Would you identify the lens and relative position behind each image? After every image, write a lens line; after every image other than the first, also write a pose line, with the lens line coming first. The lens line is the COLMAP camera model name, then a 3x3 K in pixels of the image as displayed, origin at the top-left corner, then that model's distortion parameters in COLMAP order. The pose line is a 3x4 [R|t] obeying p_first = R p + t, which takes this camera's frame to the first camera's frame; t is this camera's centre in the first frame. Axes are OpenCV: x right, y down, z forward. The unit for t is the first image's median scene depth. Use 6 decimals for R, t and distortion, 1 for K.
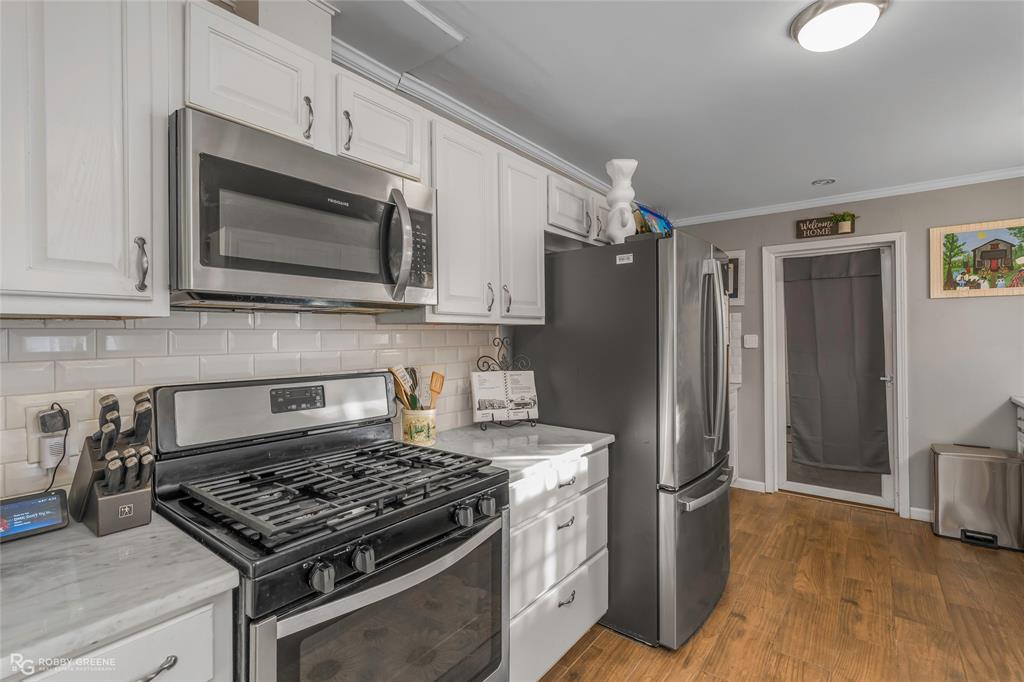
lens RADIAL K [[466.7, 0, 516.6], [0, 466.7, 333.7], [0, 0, 1]] dist [-0.004837, 0.000964]
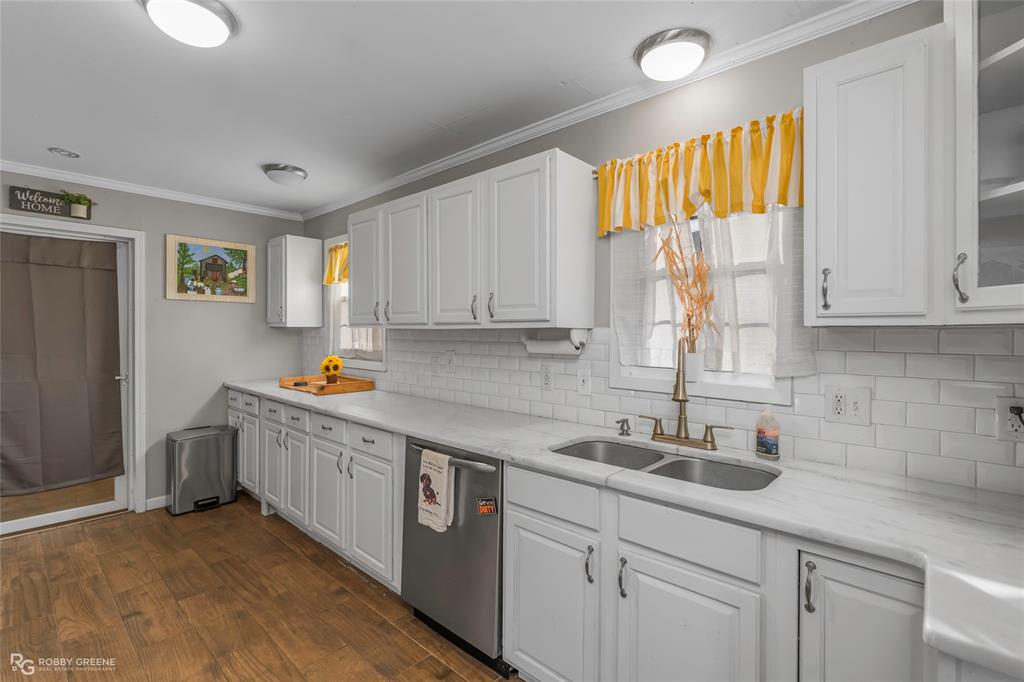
lens RADIAL K [[466.7, 0, 509.7], [0, 466.7, 332.4], [0, 0, 1]] dist [-0.004837, 0.000964]
pose [[0.085704, 0.005379, 0.996306, -0.117293], [-0.008591, 0.999952, -0.004660, -0.000158], [-0.996284, -0.008160, 0.085746, 0.114219]]
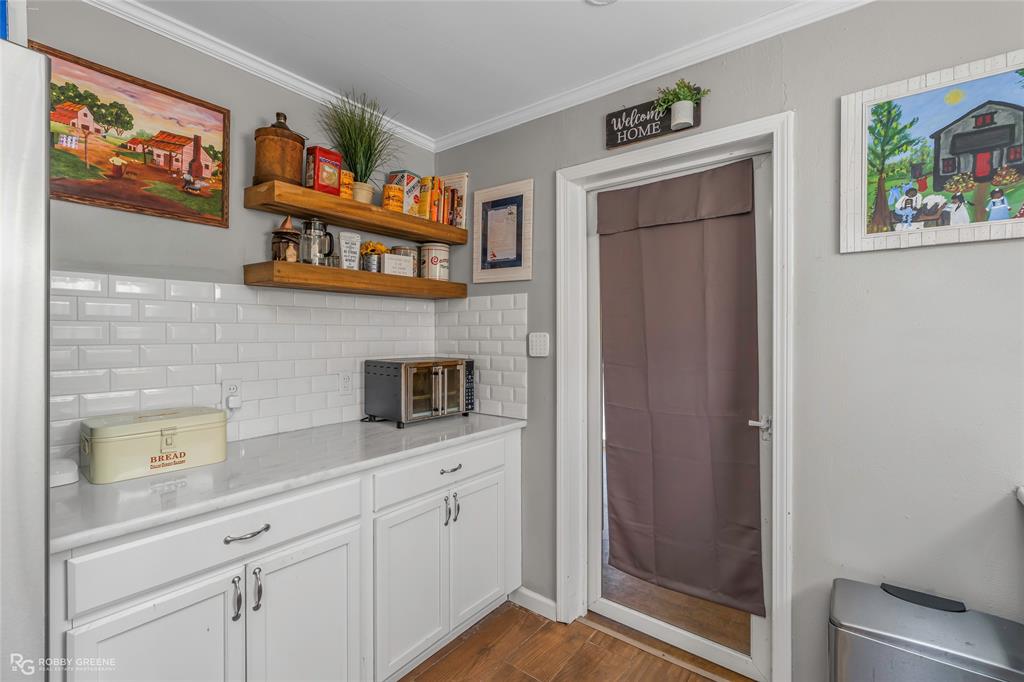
lens RADIAL K [[466.7, 0, 509.2], [0, 466.7, 339.2], [0, 0, 1]] dist [-0.004837, 0.000964]
pose [[0.999959, 0.007022, -0.005667, 0.575445], [-0.006949, 0.999894, 0.012757, 0.003886], [0.005756, -0.012717, 0.999903, 0.549795]]
